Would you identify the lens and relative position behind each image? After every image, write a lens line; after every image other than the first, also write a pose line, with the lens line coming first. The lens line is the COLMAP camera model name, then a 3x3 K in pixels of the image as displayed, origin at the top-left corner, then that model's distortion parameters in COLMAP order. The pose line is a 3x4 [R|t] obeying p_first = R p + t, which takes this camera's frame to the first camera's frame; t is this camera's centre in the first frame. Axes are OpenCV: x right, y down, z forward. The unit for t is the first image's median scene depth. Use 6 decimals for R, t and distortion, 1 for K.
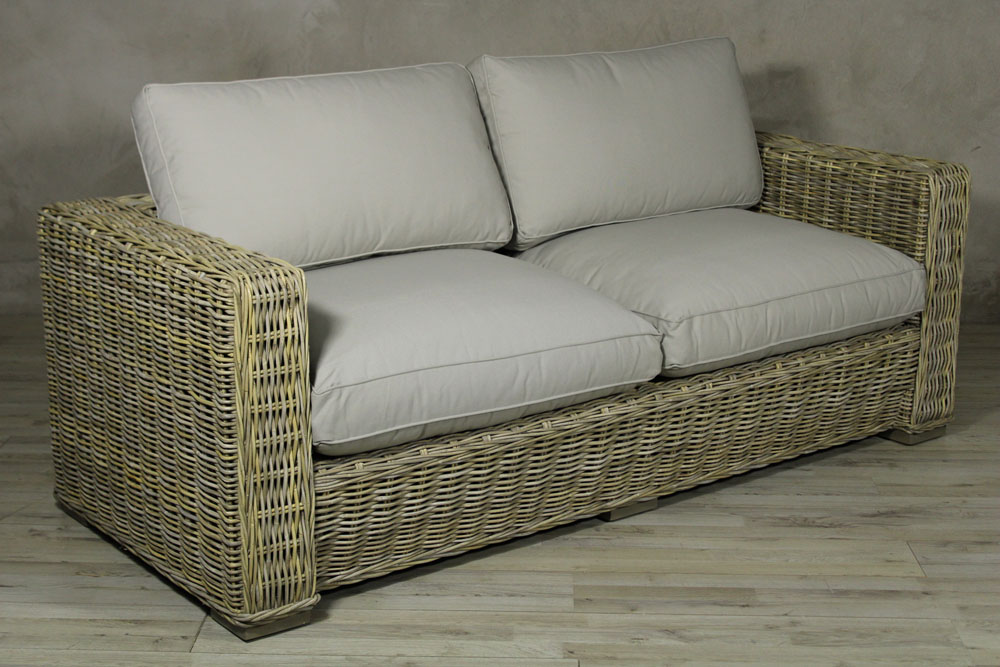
lens RADIAL K [[1683.0, 0, 500.0], [0, 1683.0, 333.5], [0, 0, 1]] dist [0.001549, 0.078083]
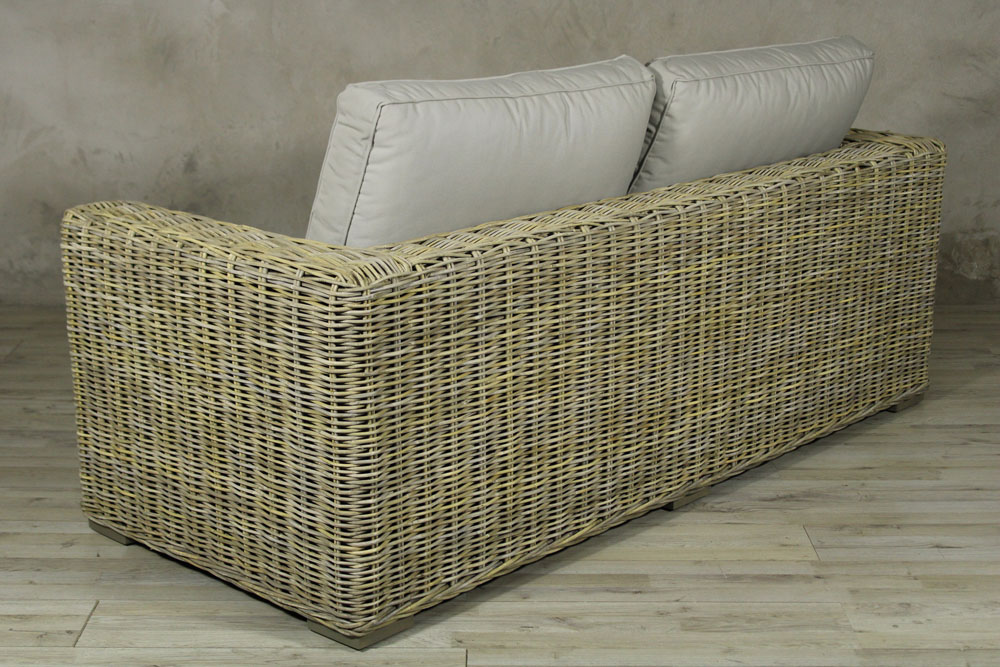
lens RADIAL K [[1683.0, 0, 500.0], [0, 1683.0, 333.5], [0, 0, 1]] dist [0.001549, 0.078083]
pose [[0.999527, -0.008503, 0.029567, 0.031559], [0.008210, 0.999916, 0.010020, -0.002313], [-0.029649, -0.009773, 0.999513, 0.003806]]
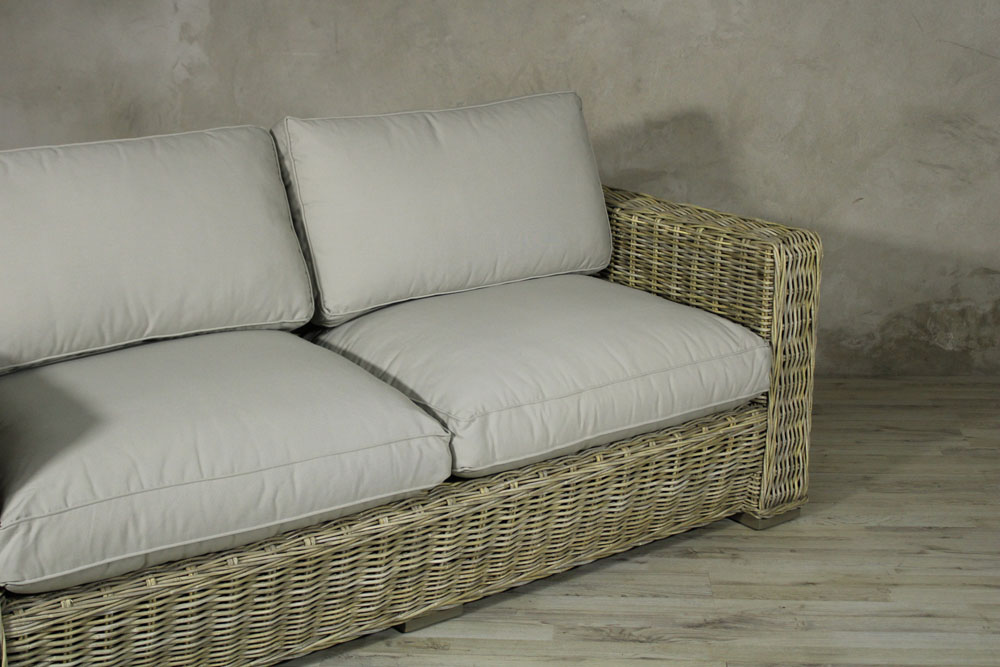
lens RADIAL K [[1437.1, 0, 500.0], [0, 1437.1, 333.5], [0, 0, 1]] dist [-0.050098, 0.135933]
pose [[0.999620, 0.001257, -0.027523, 0.138184], [-0.000888, 0.999910, 0.013422, -0.061152], [0.027537, -0.013392, 0.999531, 0.228711]]
